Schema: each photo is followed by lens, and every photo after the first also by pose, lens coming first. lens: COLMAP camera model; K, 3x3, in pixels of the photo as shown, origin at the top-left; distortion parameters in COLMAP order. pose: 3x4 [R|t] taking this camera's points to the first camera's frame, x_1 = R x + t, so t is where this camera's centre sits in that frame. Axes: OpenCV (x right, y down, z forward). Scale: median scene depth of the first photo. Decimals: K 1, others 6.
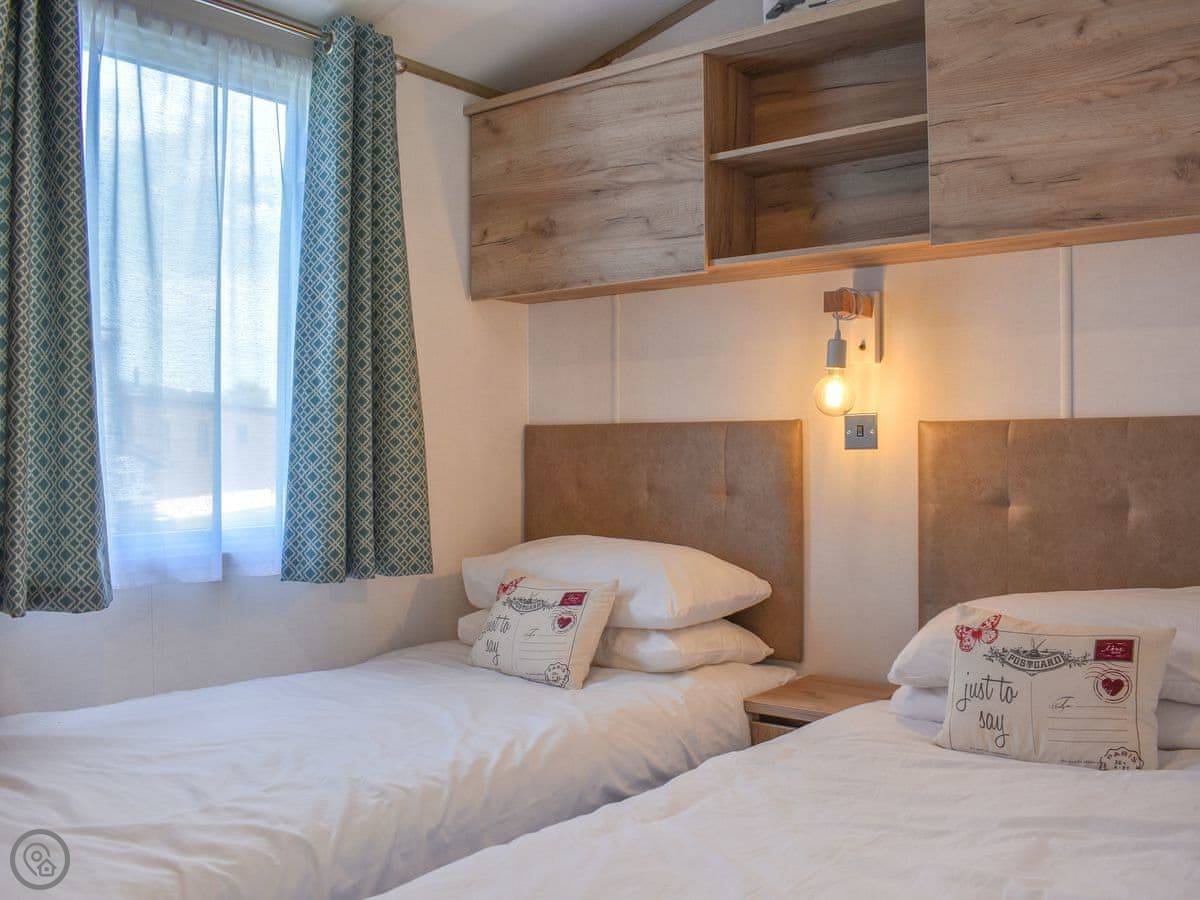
lens RADIAL K [[1061.6, 0, 600.0], [0, 1061.6, 450.0], [0, 0, 1]] dist [-0.088639, 0.010183]
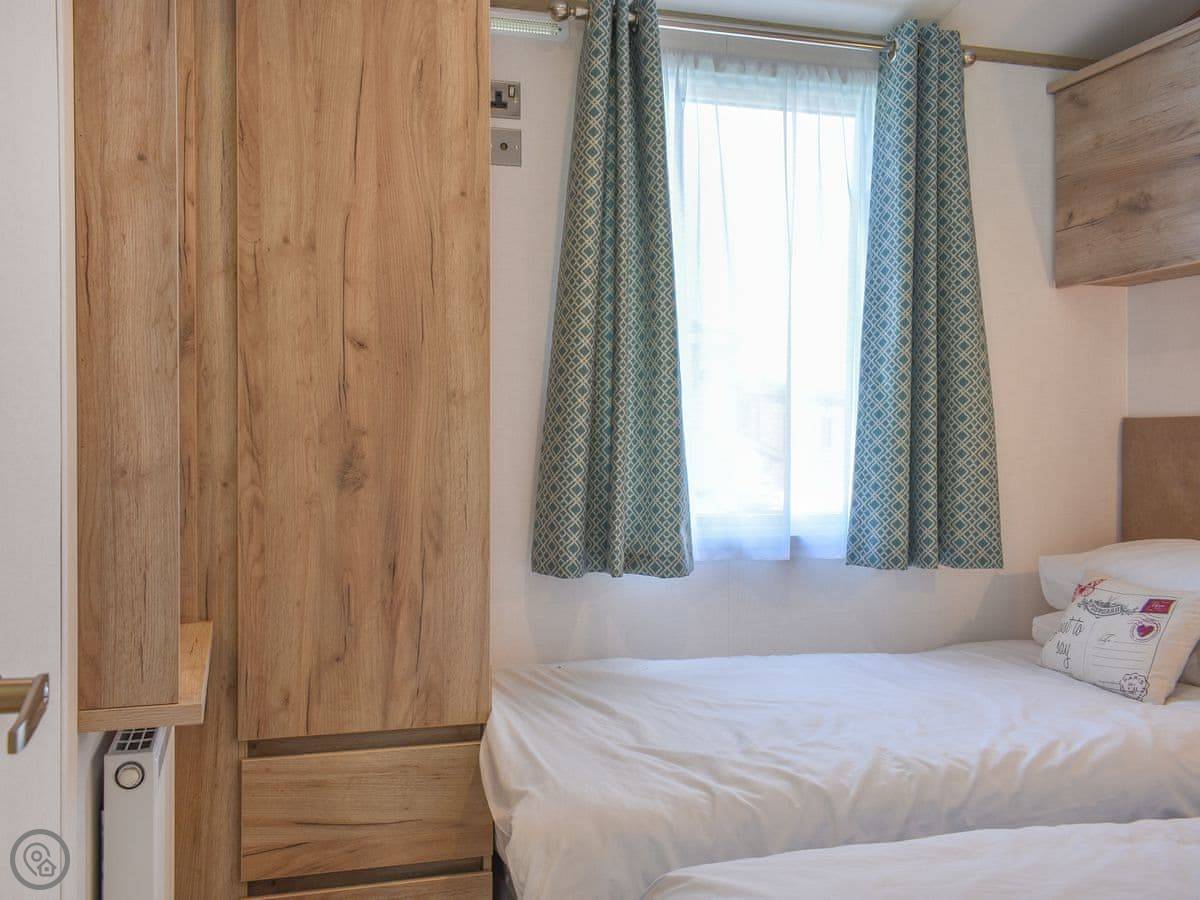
lens RADIAL K [[1210.6, 0, 600.0], [0, 1210.6, 450.0], [0, 0, 1]] dist [0.001302, 0.033762]
pose [[0.808554, 0.006679, -0.588384, 0.217515], [-0.005653, 0.999978, 0.003583, 0.004000], [0.588394, 0.000429, 0.808574, -0.147695]]
